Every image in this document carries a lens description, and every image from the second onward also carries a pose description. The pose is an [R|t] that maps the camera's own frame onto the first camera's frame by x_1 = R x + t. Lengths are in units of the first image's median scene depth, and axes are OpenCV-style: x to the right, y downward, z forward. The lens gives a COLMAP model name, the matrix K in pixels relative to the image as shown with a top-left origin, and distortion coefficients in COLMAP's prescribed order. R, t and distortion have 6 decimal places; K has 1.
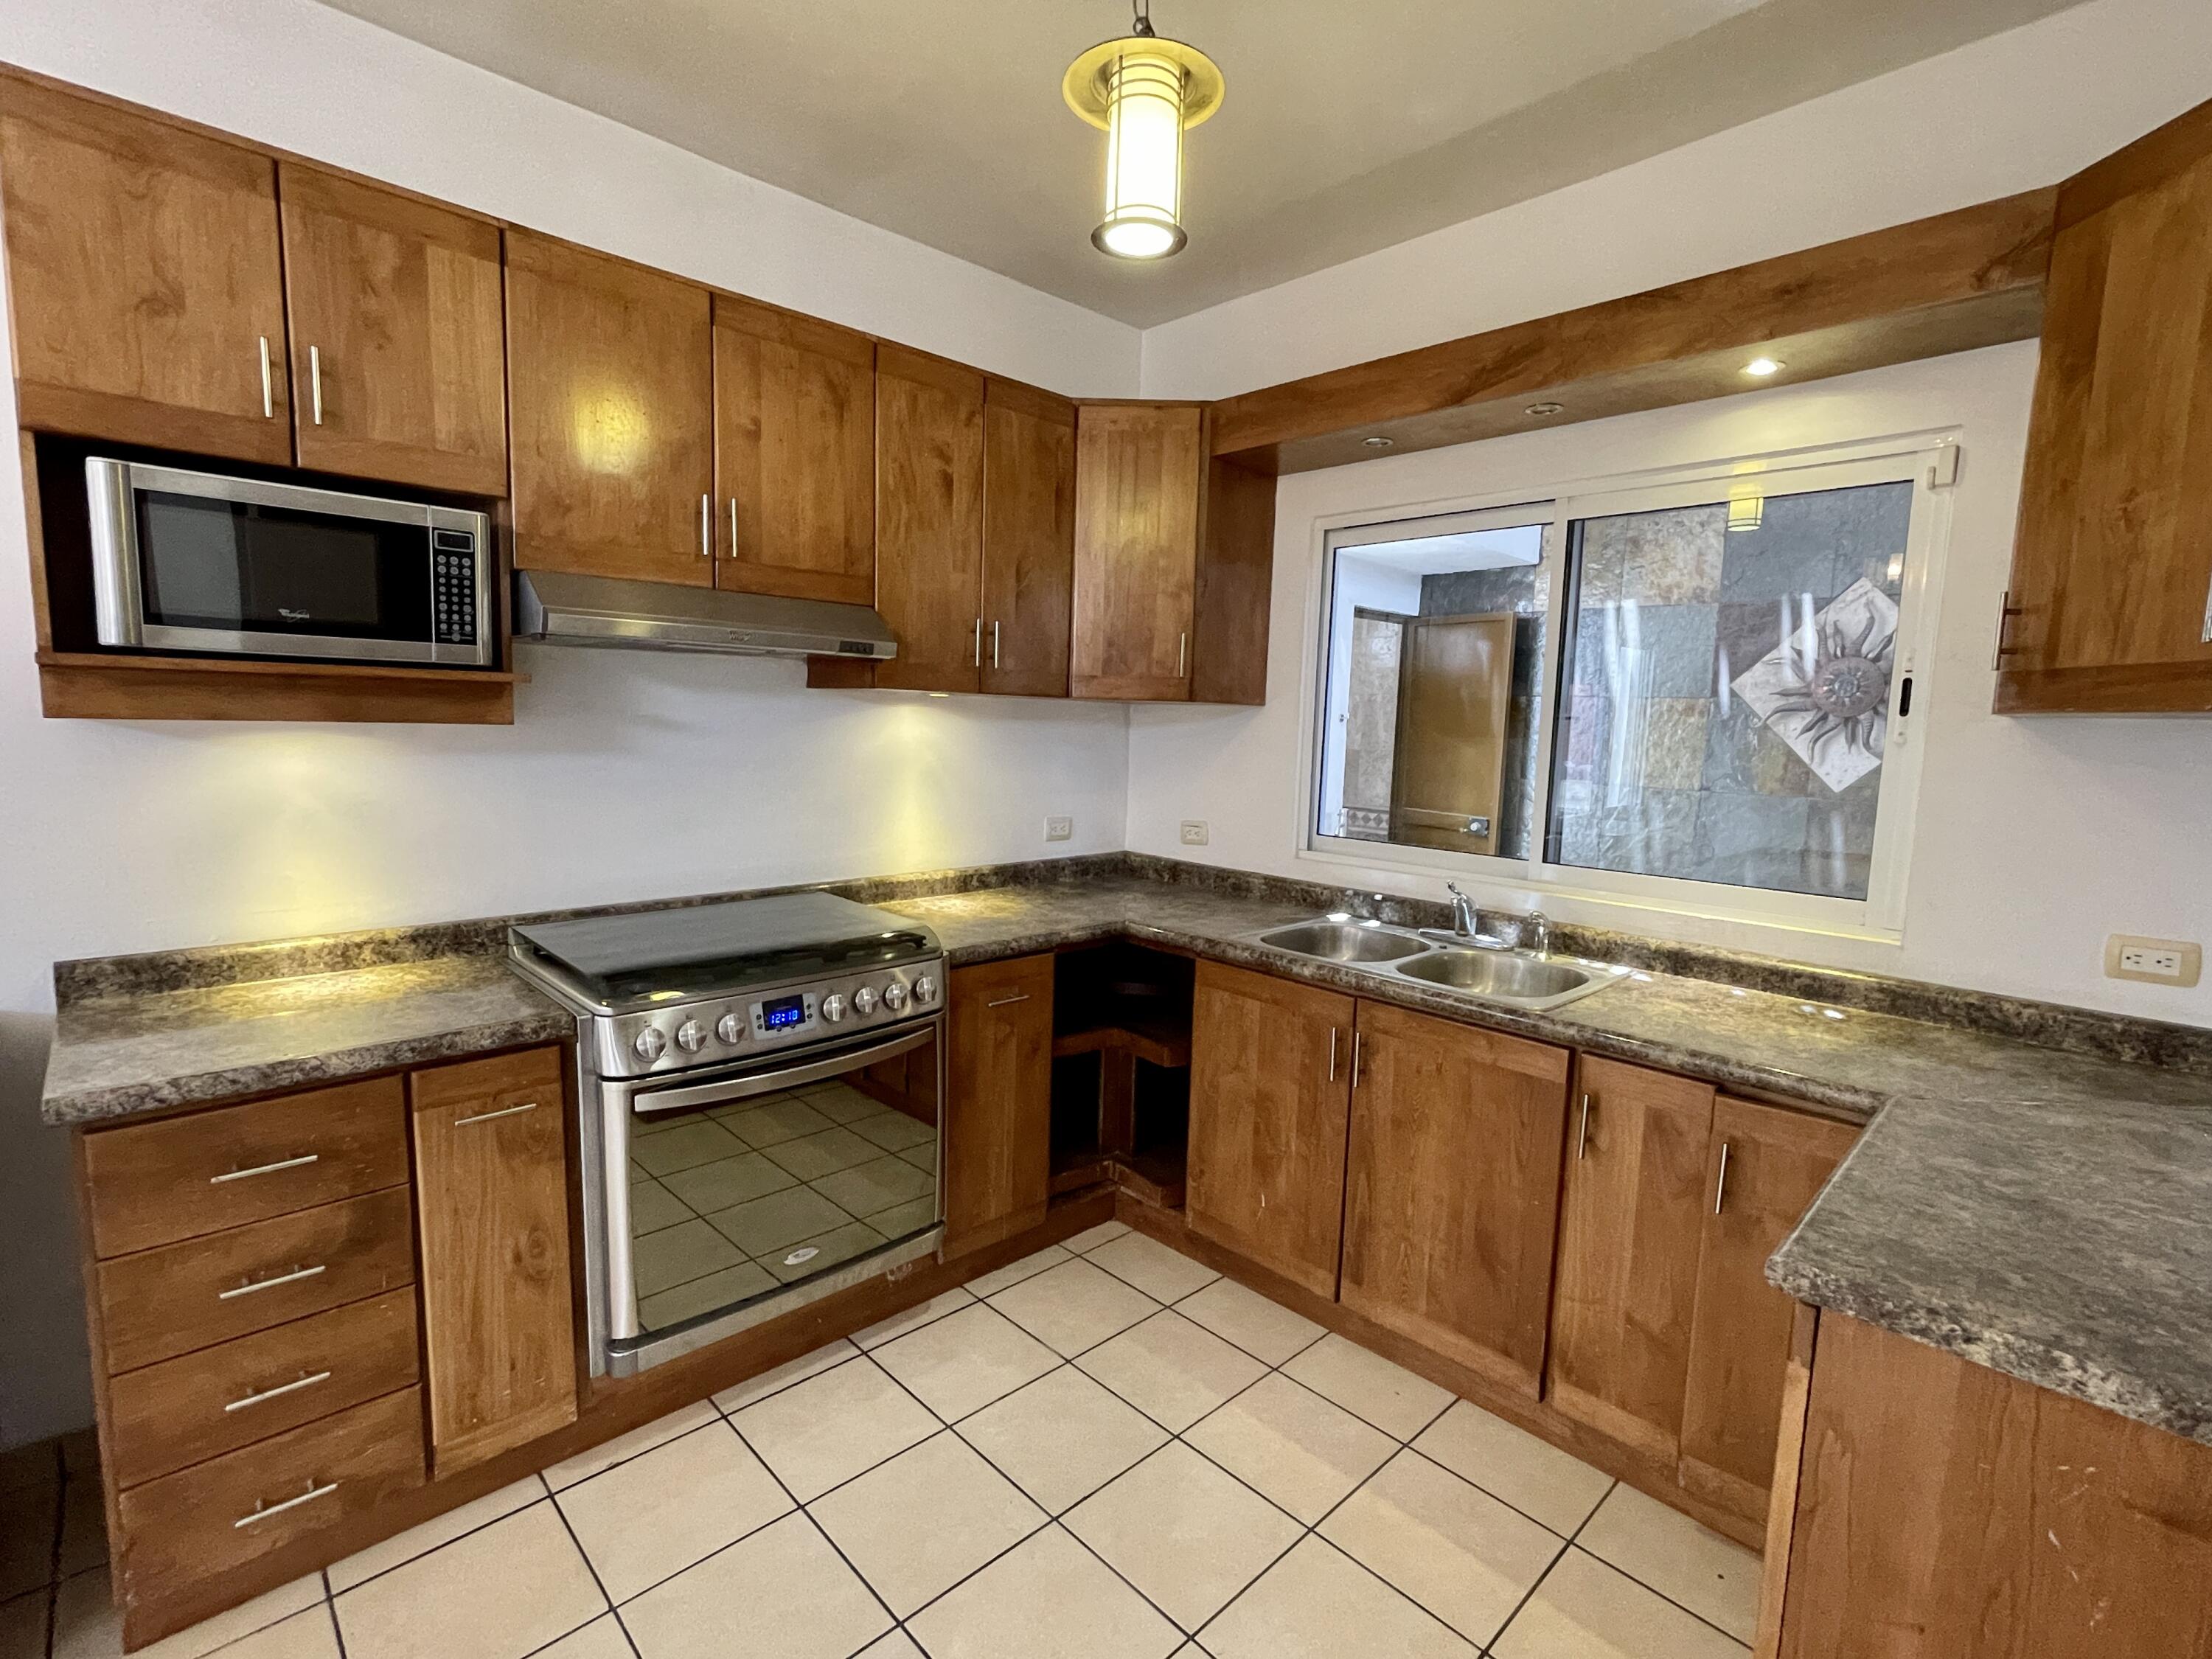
lens RADIAL K [[1028.9, 0, 1103.9], [0, 1028.9, 840.8], [0, 0, 1]] dist [-0.005778, -0.001158]
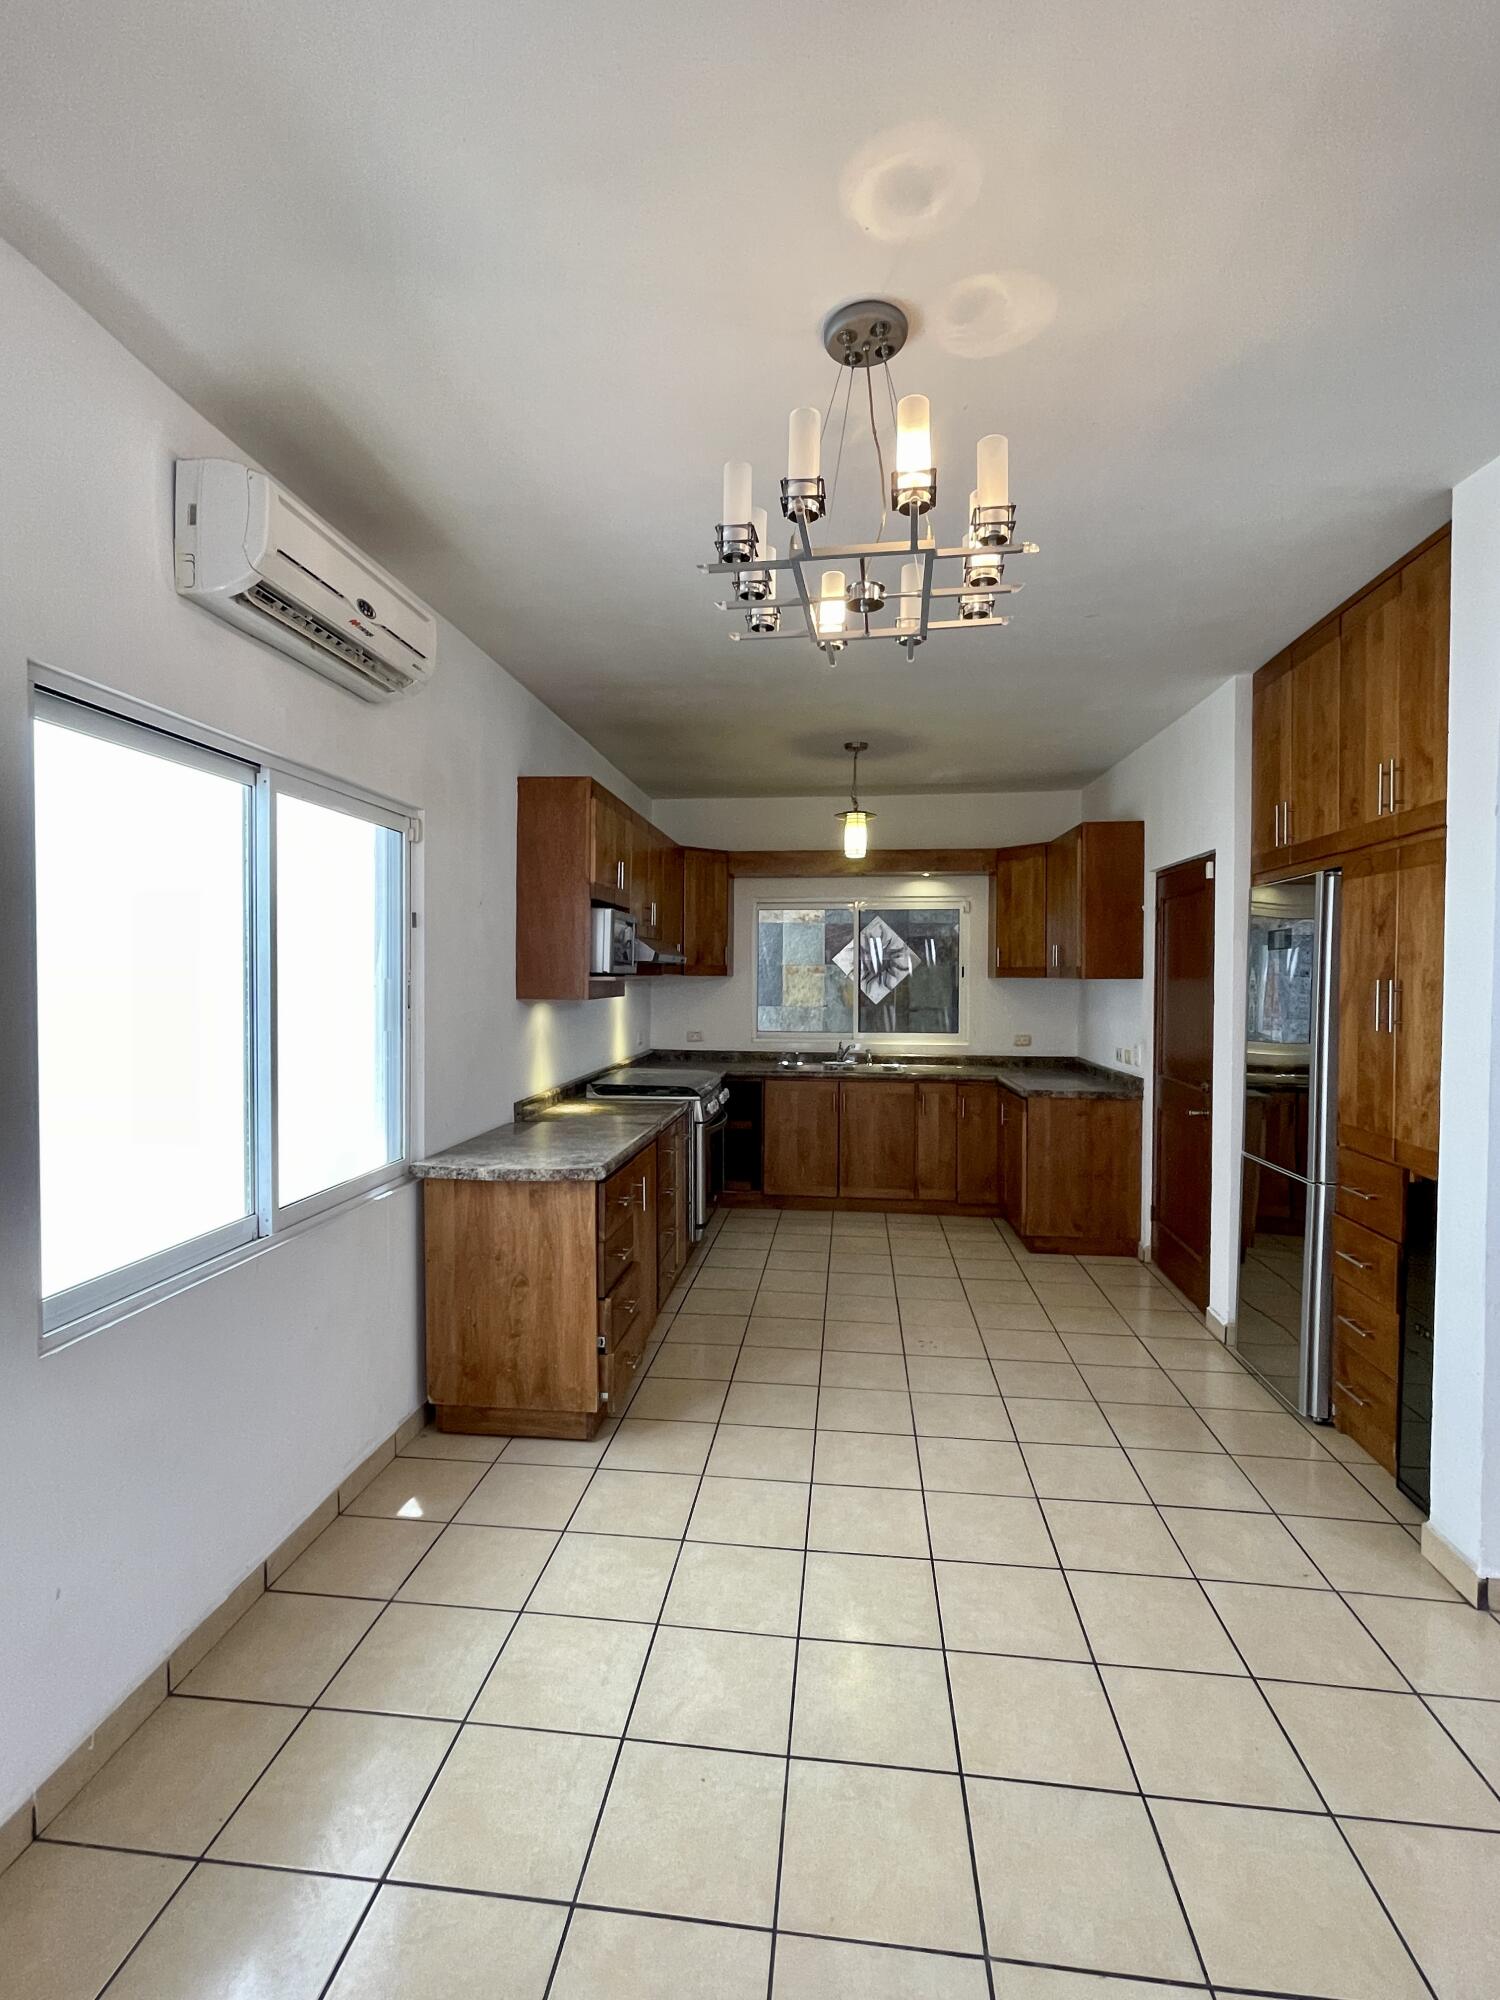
lens RADIAL K [[930.3, 0, 735.4], [0, 930.3, 989.4], [0, 0, 1]] dist [-0.005778, -0.001158]
pose [[0.774341, -0.034908, 0.631805, -1.794730], [0.091890, 0.994096, -0.057695, 0.025597], [-0.626061, 0.102732, 0.772977, -0.927901]]
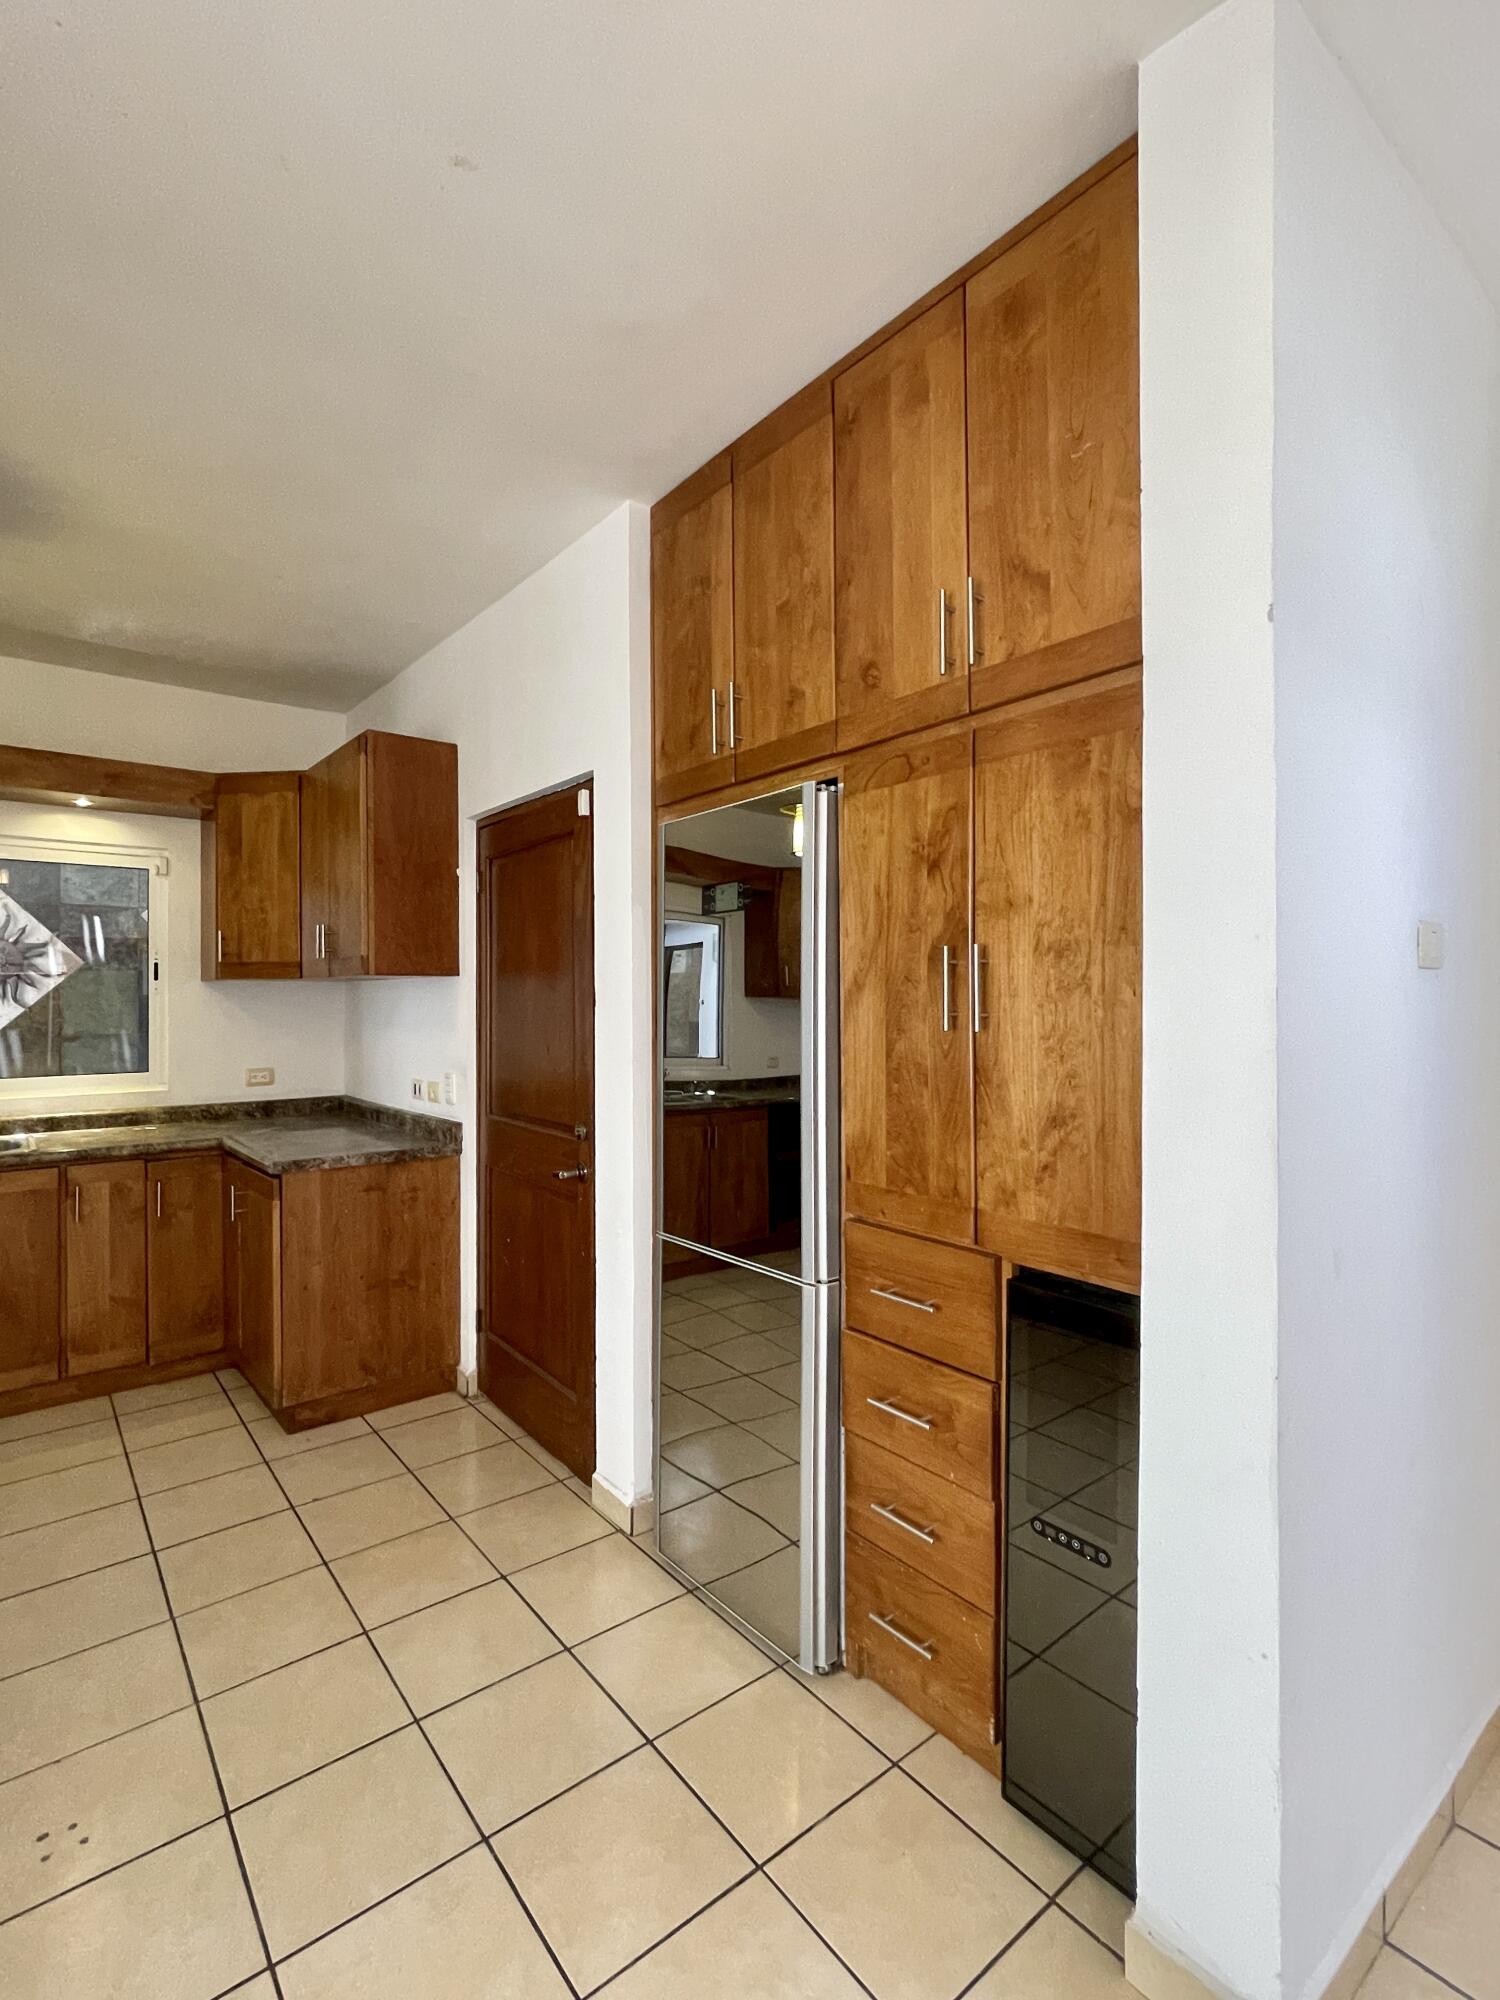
lens RADIAL K [[930.3, 0, 734.2], [0, 930.3, 994.1], [0, 0, 1]] dist [-0.005778, -0.001158]
pose [[0.087836, -0.021505, 0.995903, -1.022342], [0.122585, 0.992401, 0.010617, 0.030604], [-0.988563, 0.121150, 0.089805, -0.338021]]
